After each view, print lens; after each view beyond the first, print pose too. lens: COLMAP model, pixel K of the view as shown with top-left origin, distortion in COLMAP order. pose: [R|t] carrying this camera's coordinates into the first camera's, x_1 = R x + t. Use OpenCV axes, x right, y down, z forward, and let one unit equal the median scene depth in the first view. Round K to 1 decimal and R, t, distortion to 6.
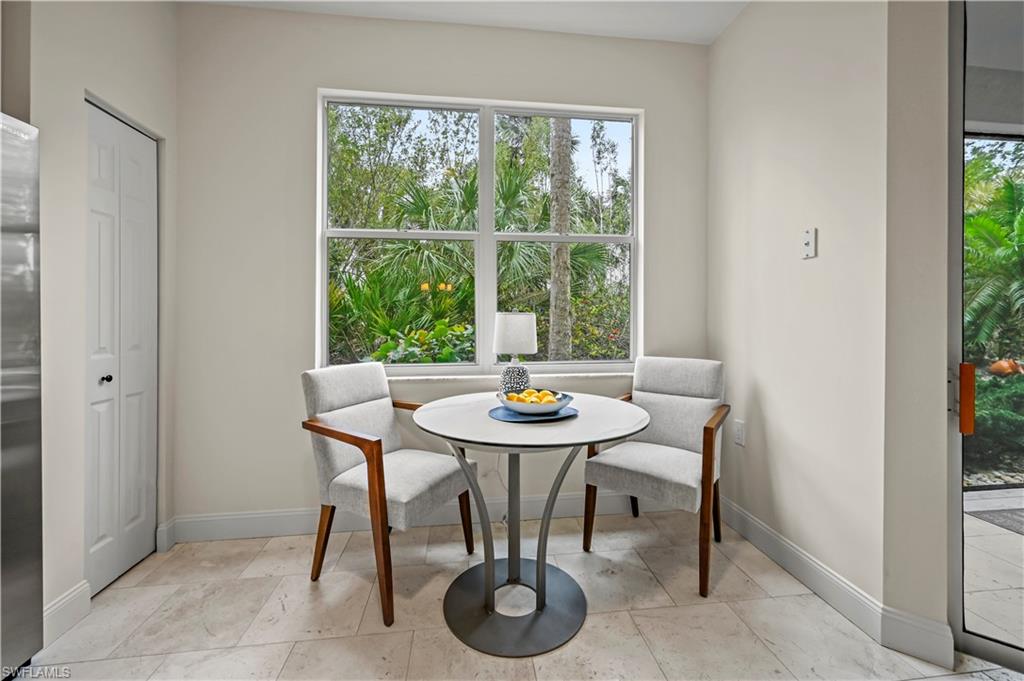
lens RADIAL K [[413.5, 0, 514.7], [0, 413.5, 319.6], [0, 0, 1]] dist [-0.001557, 0.001650]
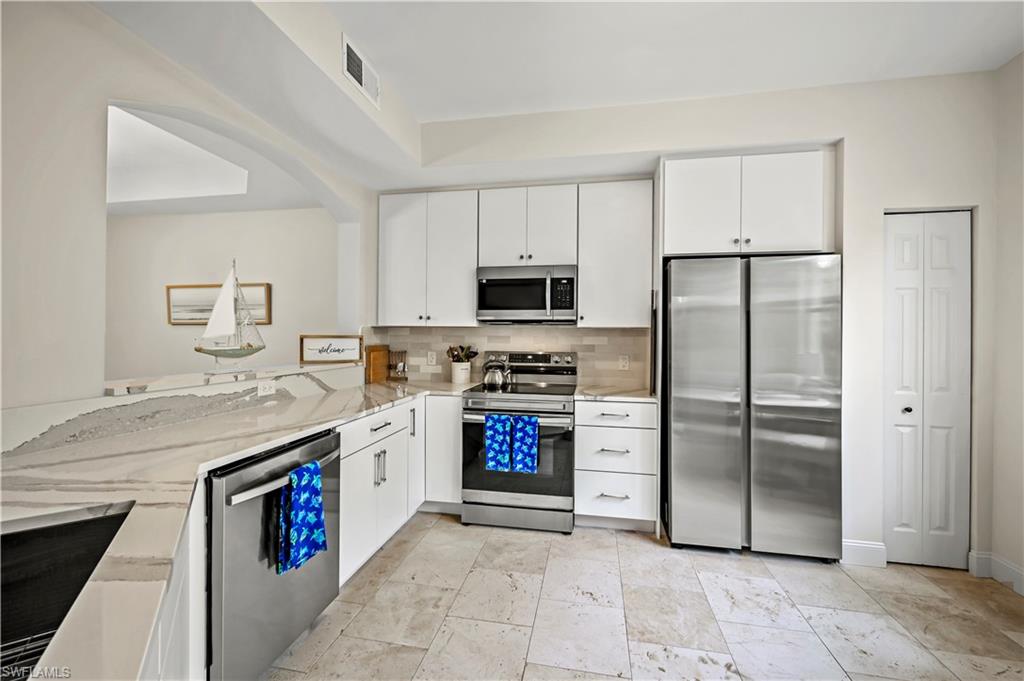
lens RADIAL K [[413.5, 0, 515.8], [0, 413.5, 335.3], [0, 0, 1]] dist [-0.001557, 0.001650]
pose [[-0.304531, 0.000856, -0.952502, 0.655732], [-0.009421, 0.999948, 0.003910, -0.087869], [0.952456, 0.010164, -0.304507, 0.174072]]
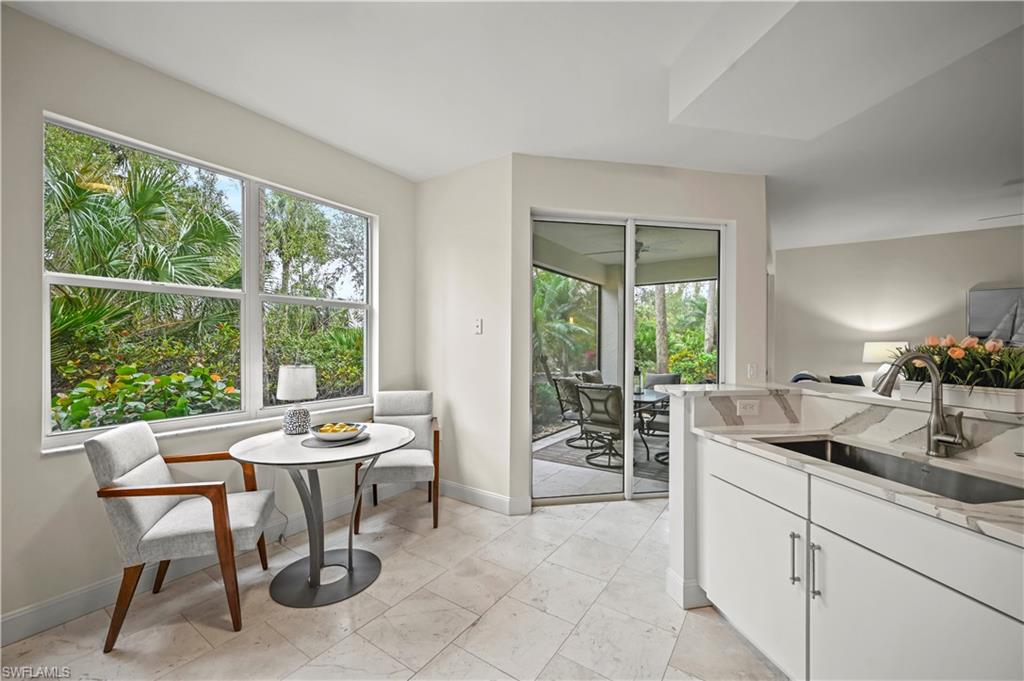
lens RADIAL K [[413.5, 0, 506.9], [0, 413.5, 343.2], [0, 0, 1]] dist [-0.001557, 0.001650]
pose [[0.666093, 0.002728, 0.745864, -0.595218], [-0.001486, 0.999996, -0.002331, -0.096542], [-0.745867, 0.000444, 0.666095, -0.354101]]
